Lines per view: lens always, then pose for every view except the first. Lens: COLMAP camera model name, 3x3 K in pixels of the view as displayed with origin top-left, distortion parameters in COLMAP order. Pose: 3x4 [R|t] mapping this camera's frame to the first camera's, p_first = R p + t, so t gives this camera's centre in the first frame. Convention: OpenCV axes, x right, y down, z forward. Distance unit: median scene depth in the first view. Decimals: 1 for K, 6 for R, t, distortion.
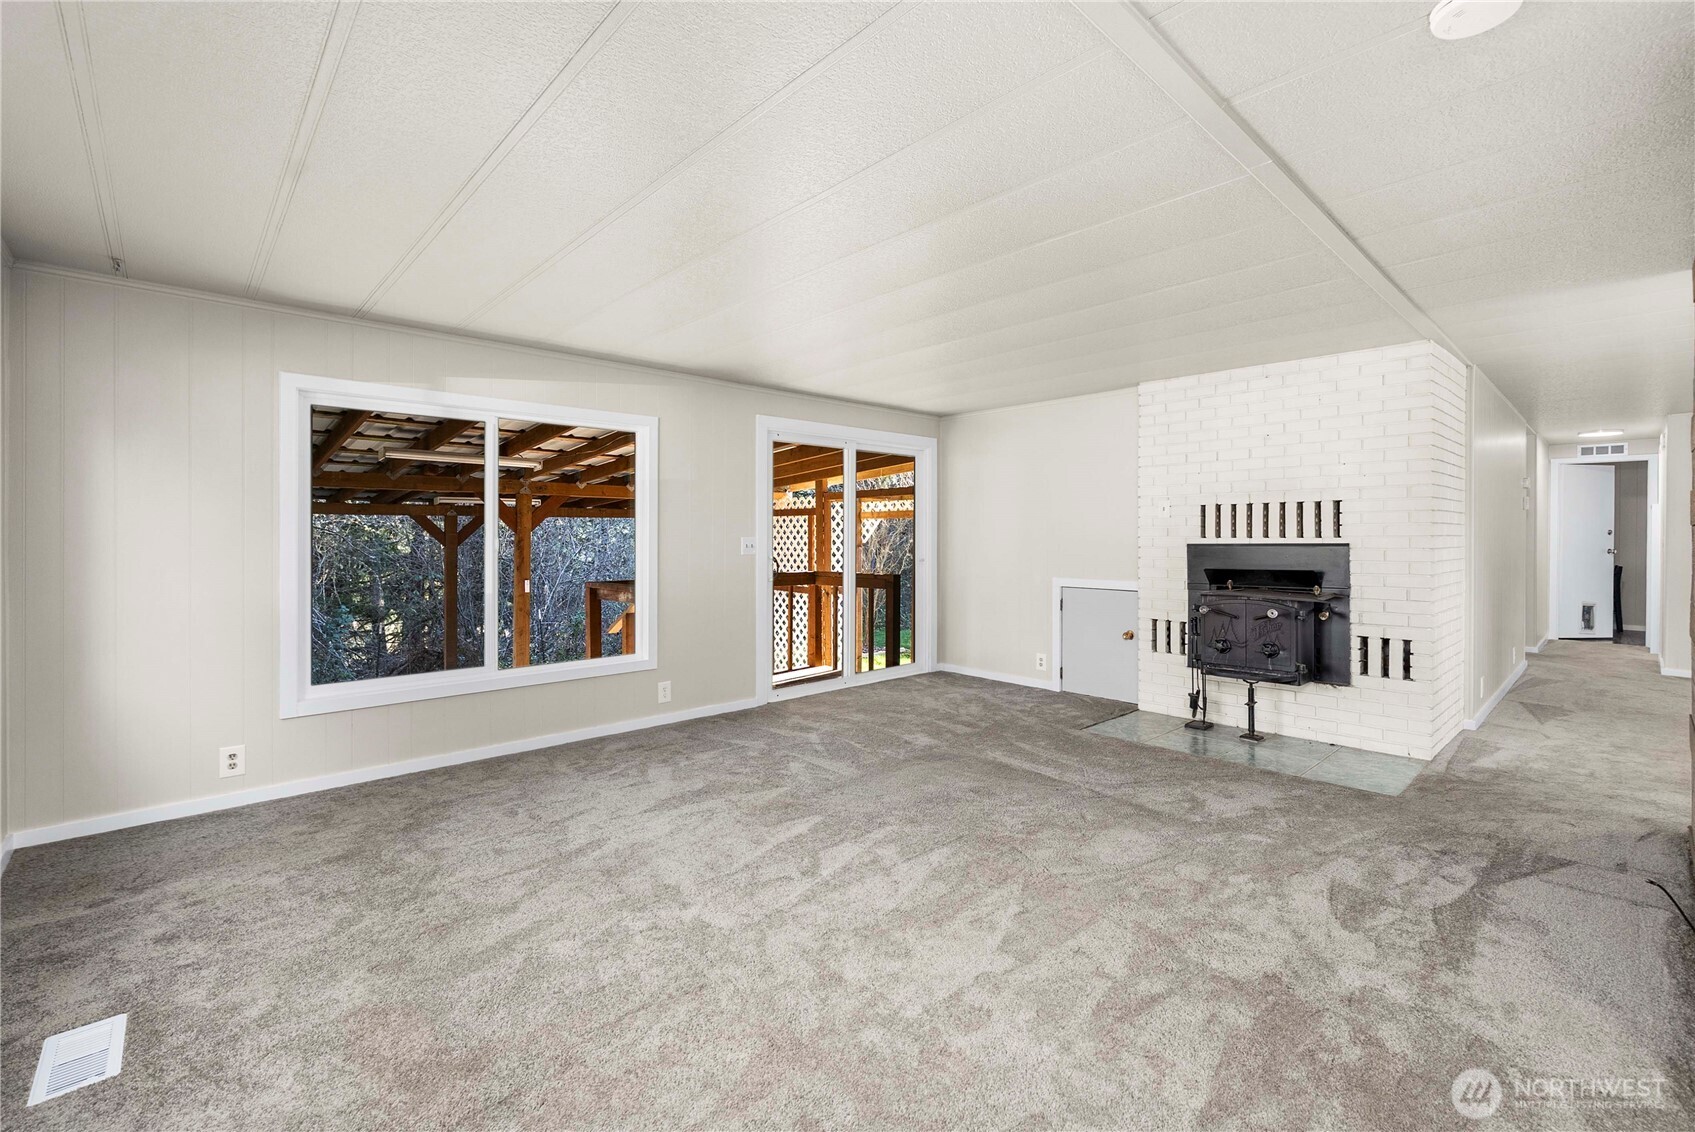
lens RADIAL K [[728.7, 0, 845.7], [0, 728.7, 537.8], [0, 0, 1]] dist [-0.001073, -0.000067]
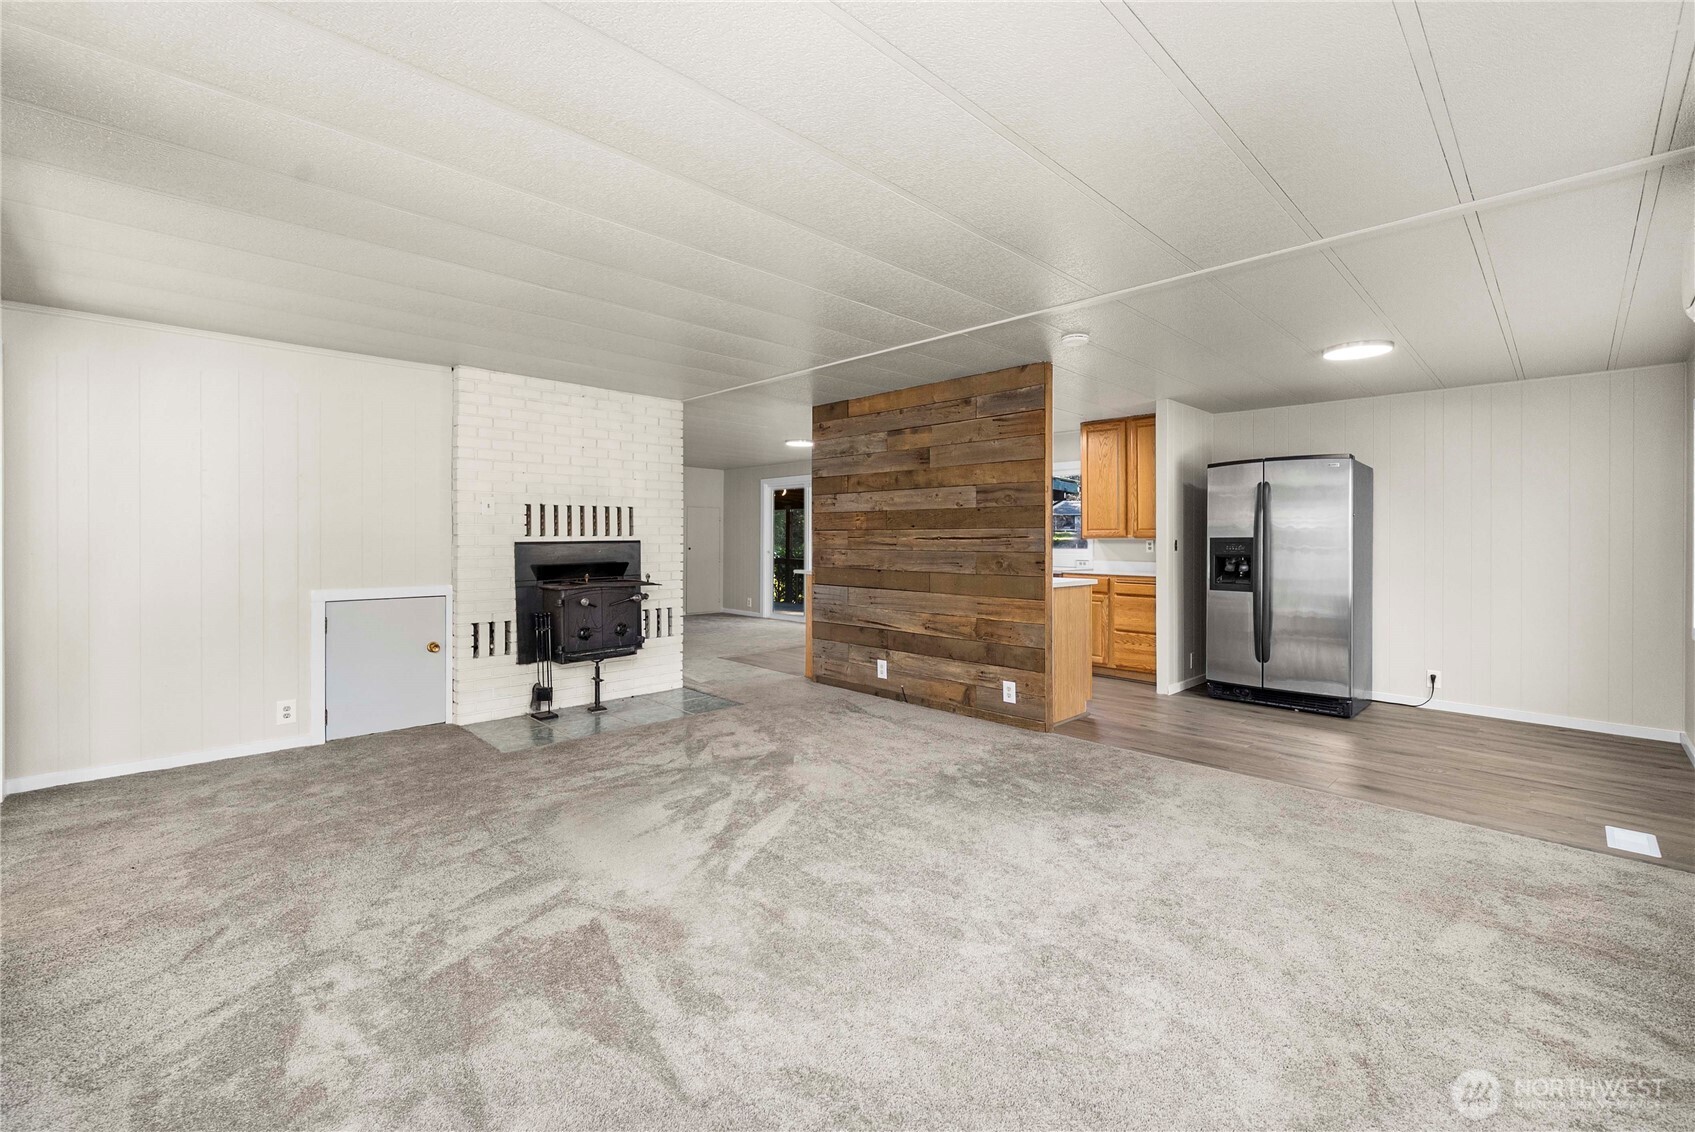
lens RADIAL K [[728.7, 0, 845.7], [0, 728.7, 537.8], [0, 0, 1]] dist [-0.001073, -0.000067]
pose [[-0.021323, -0.004421, 0.999763, -0.561293], [0.000636, 0.999990, 0.004436, -0.001789], [-0.999772, 0.000730, -0.021320, 0.586002]]
